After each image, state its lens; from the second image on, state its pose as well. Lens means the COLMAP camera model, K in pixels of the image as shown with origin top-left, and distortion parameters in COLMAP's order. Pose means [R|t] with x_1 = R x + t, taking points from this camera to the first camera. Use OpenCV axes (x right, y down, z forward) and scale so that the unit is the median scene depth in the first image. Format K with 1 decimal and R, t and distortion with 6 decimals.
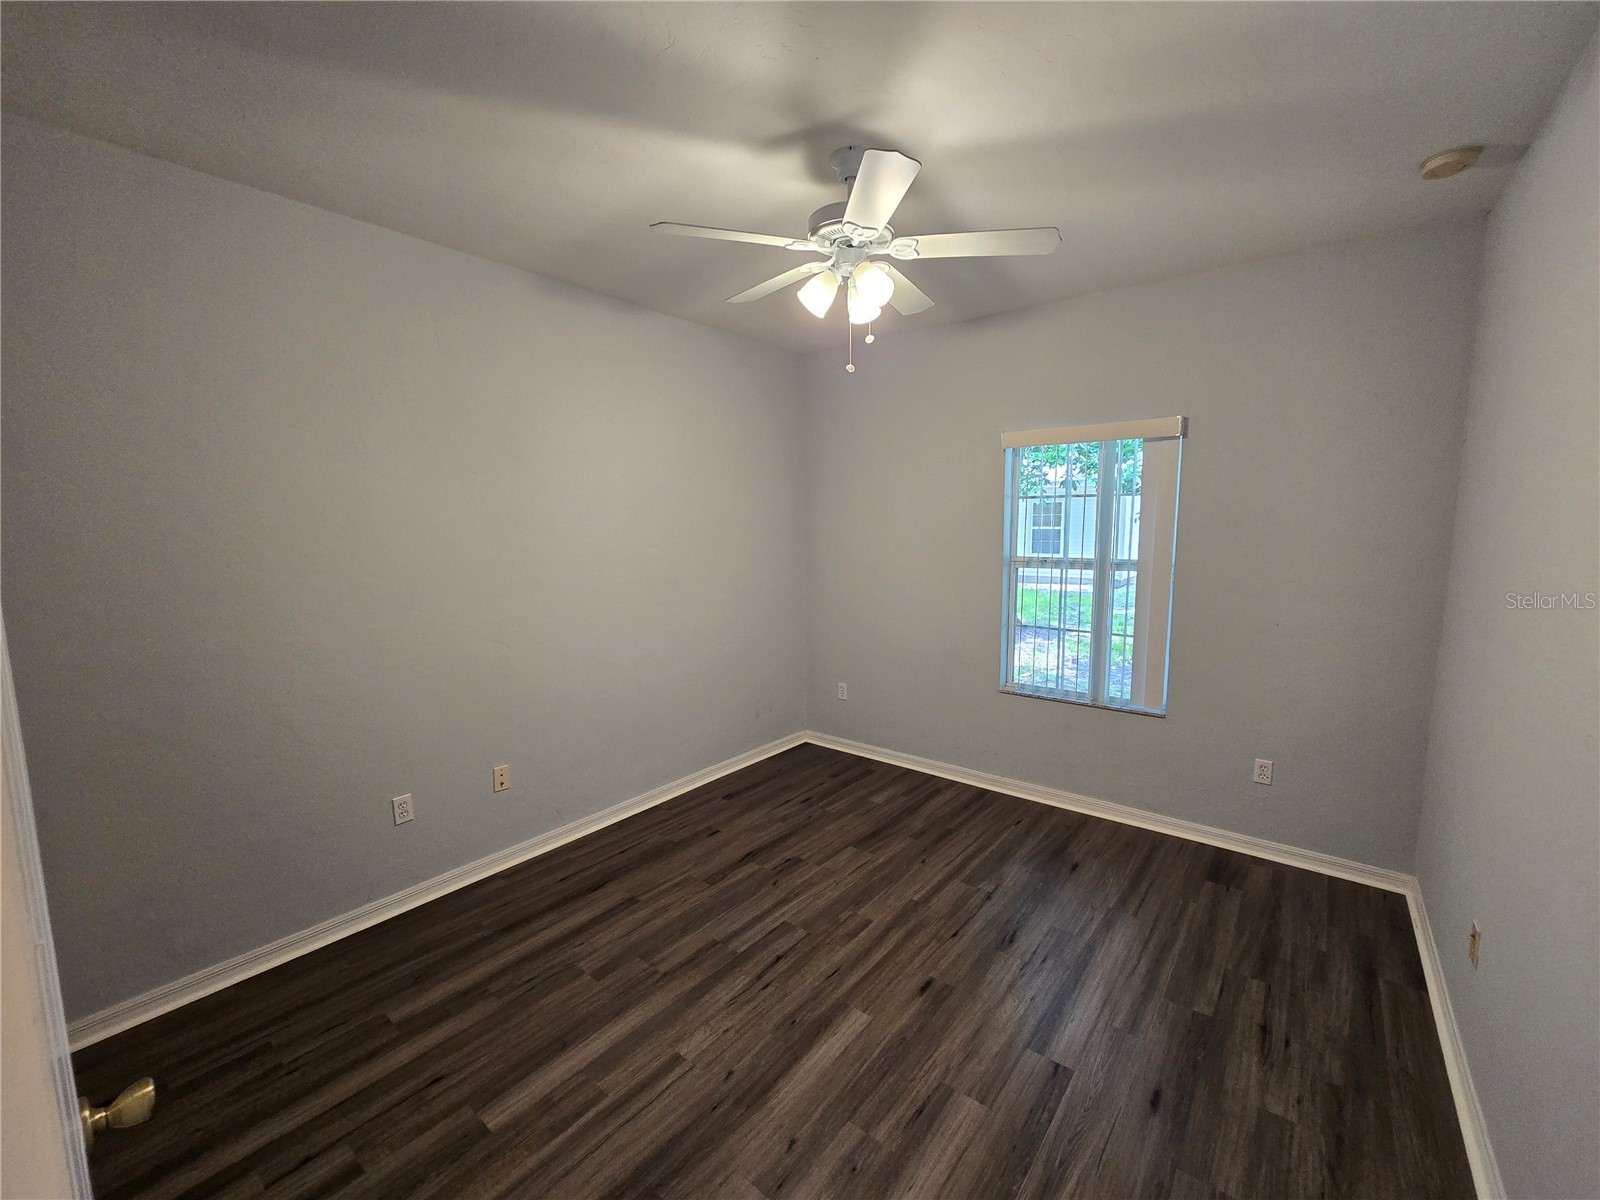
lens RADIAL K [[658.5, 0, 806.9], [0, 658.5, 594.8], [0, 0, 1]] dist [-0.001888, 0.000395]
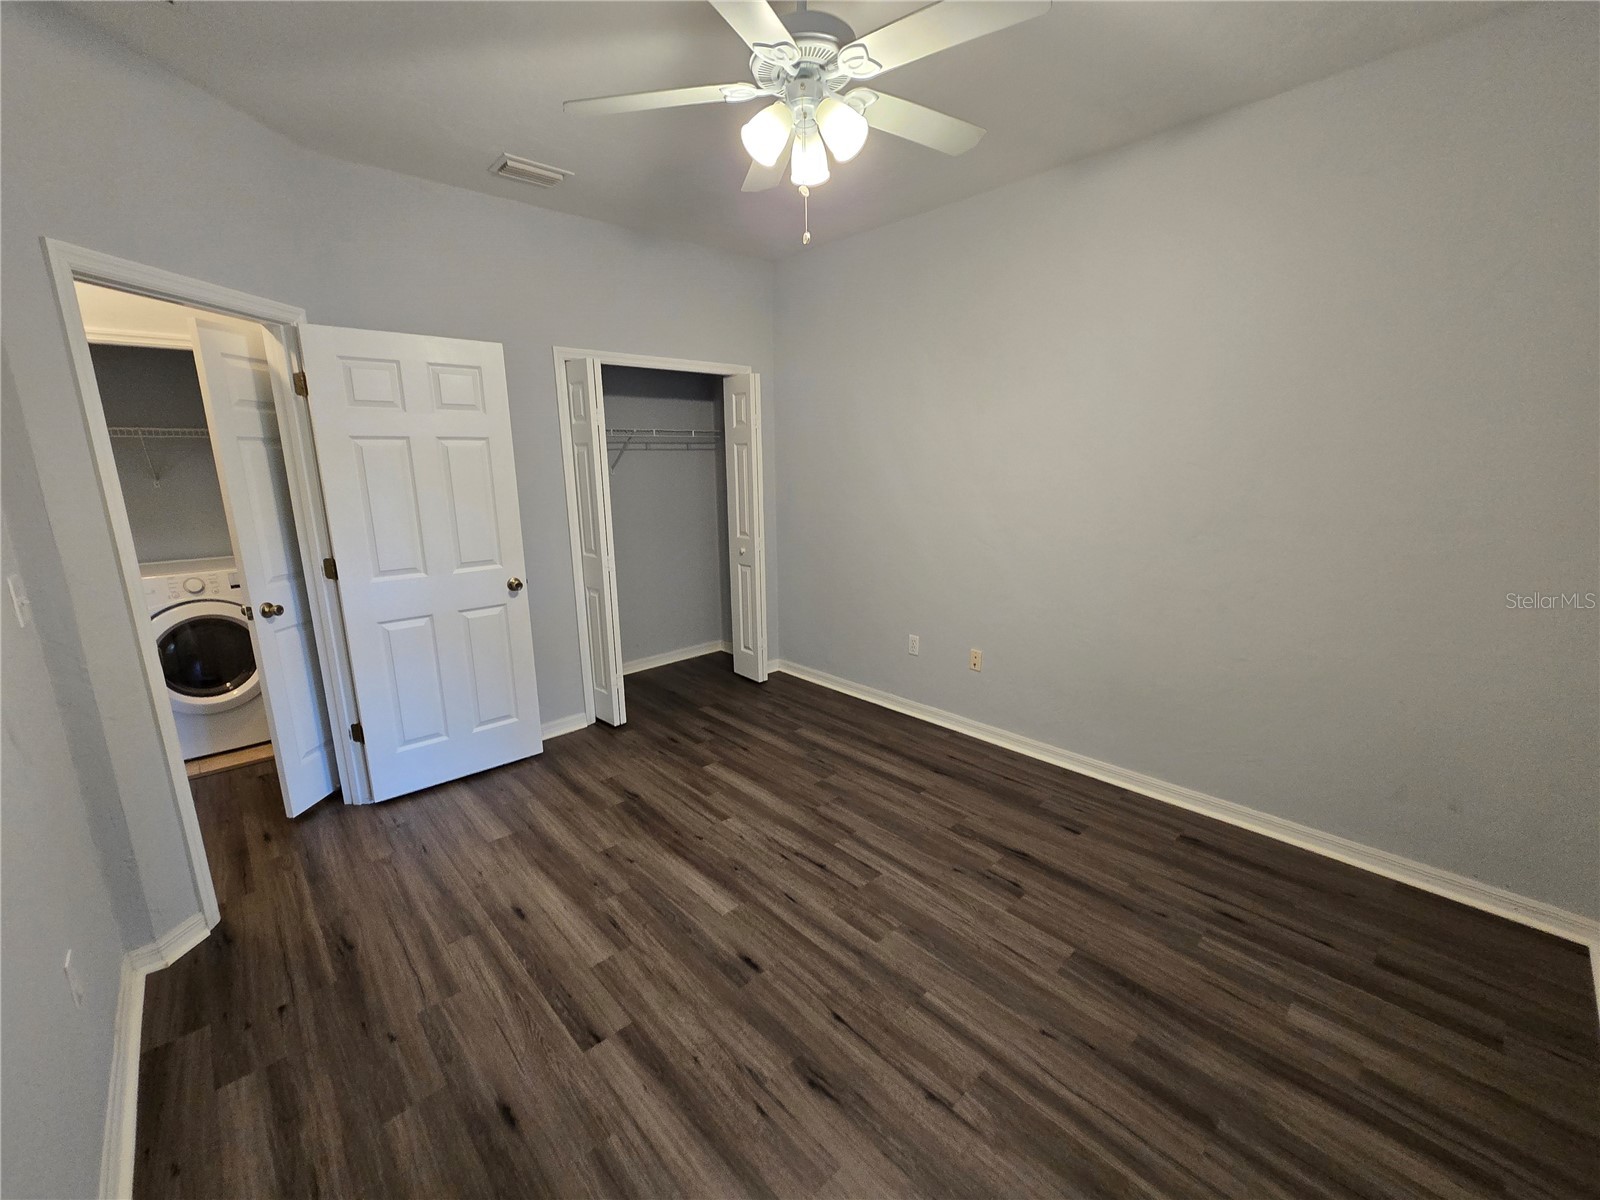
lens RADIAL K [[658.5, 0, 812.5], [0, 658.5, 604.3], [0, 0, 1]] dist [-0.001888, 0.000395]
pose [[-0.142233, 0.226219, -0.963636, 0.858872], [-0.094411, 0.965995, 0.240708, -0.092374], [0.985320, 0.125214, -0.116039, 1.050424]]
